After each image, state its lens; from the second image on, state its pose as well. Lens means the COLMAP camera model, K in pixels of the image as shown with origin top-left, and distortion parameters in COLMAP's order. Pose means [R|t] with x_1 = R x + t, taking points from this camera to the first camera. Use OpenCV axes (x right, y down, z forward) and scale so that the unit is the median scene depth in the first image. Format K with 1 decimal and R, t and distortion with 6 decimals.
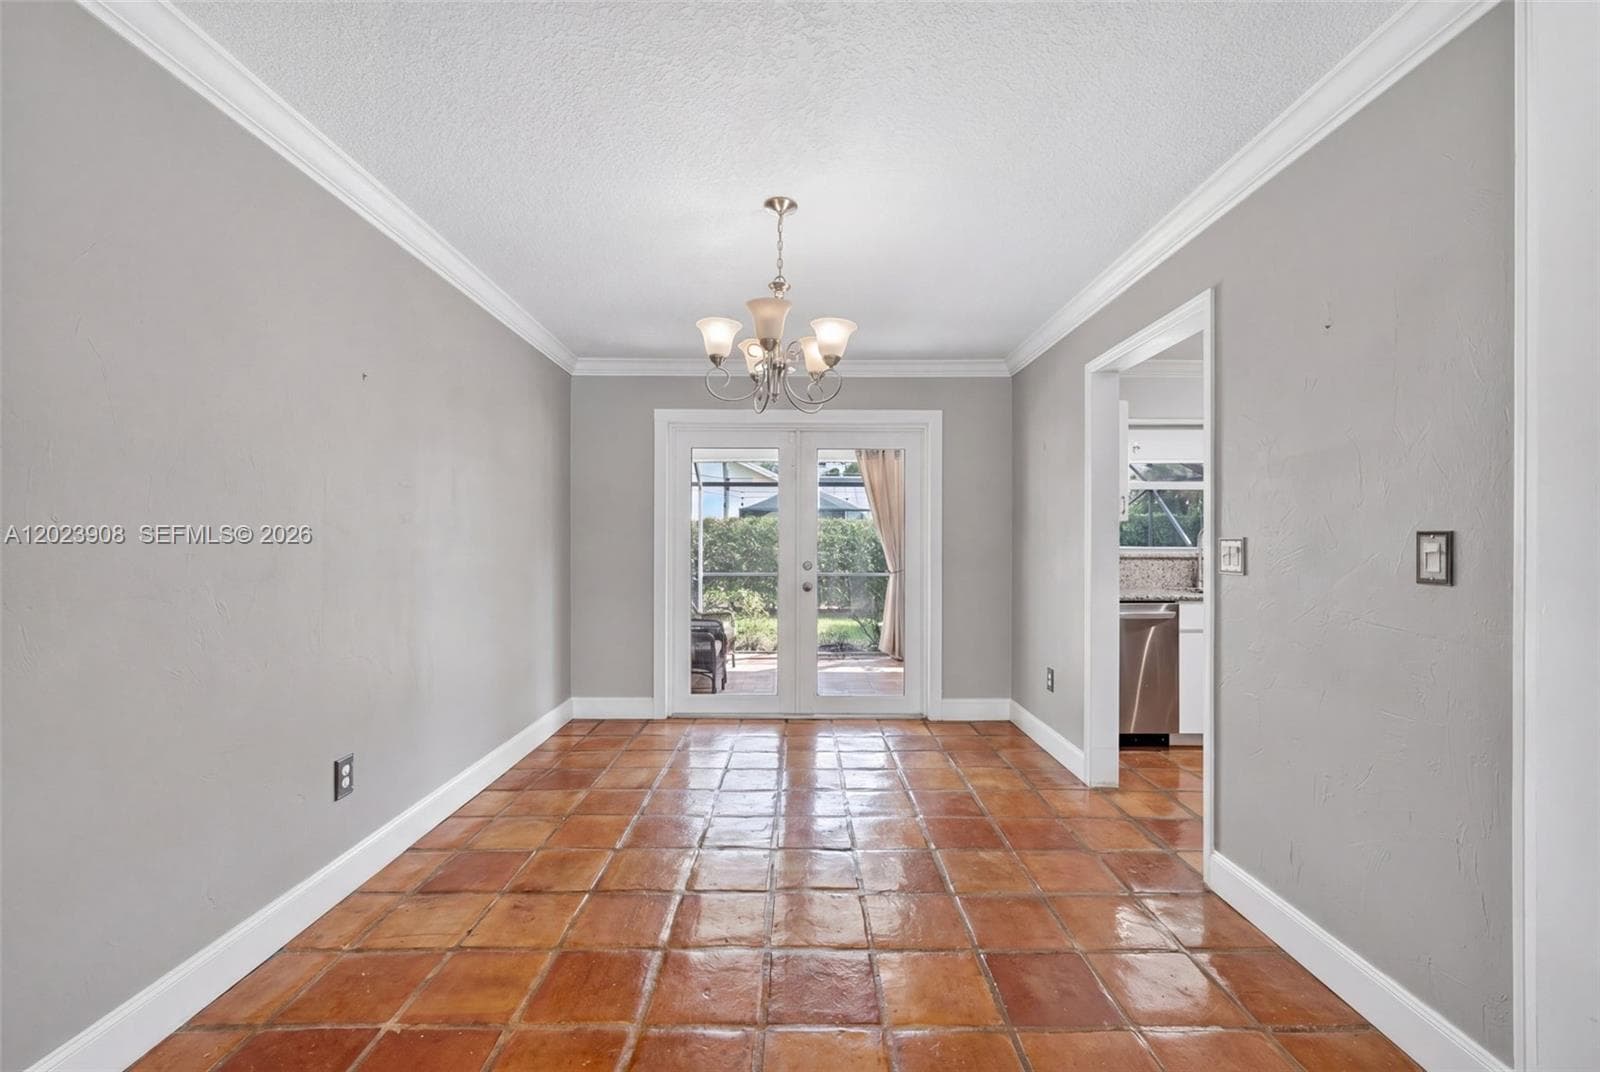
lens RADIAL K [[651.0, 0, 799.2], [0, 651.0, 544.5], [0, 0, 1]] dist [-0.000784, -0.000105]
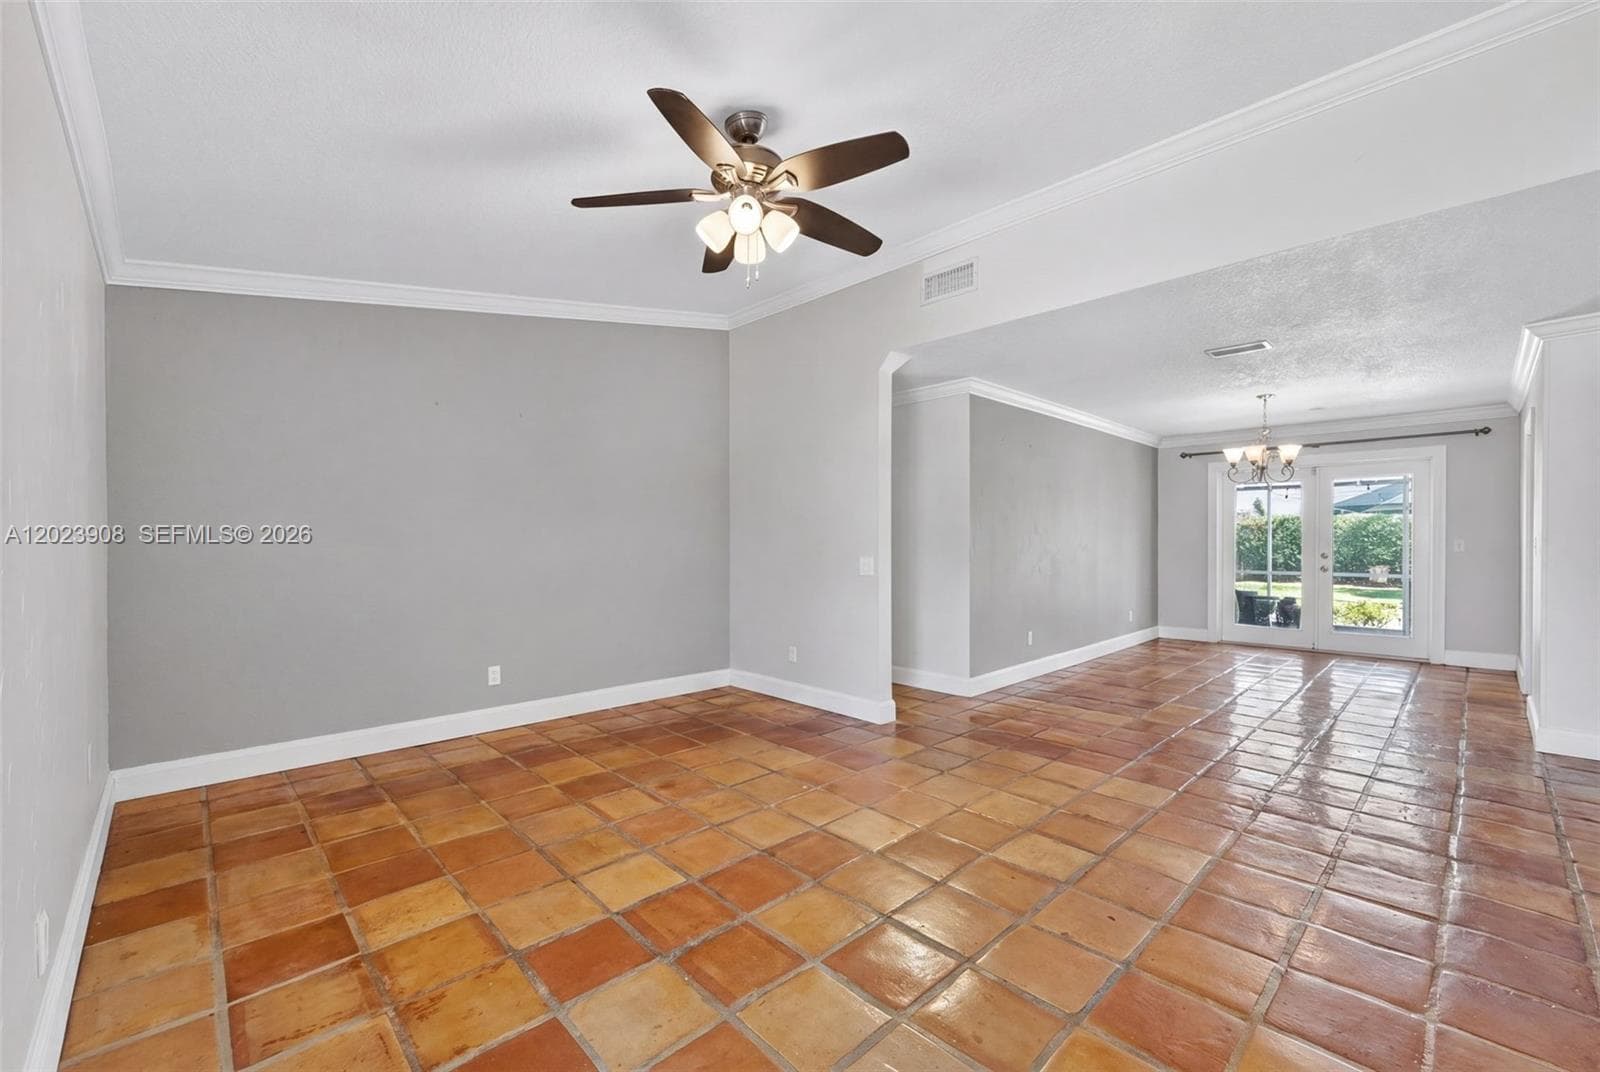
lens RADIAL K [[651.0, 0, 799.2], [0, 651.0, 544.5], [0, 0, 1]] dist [-0.000784, -0.000105]
pose [[0.694420, 0.011370, -0.719480, 0.250894], [0.005333, 0.999766, 0.020948, -0.021992], [0.719550, -0.018384, 0.694197, -0.927918]]
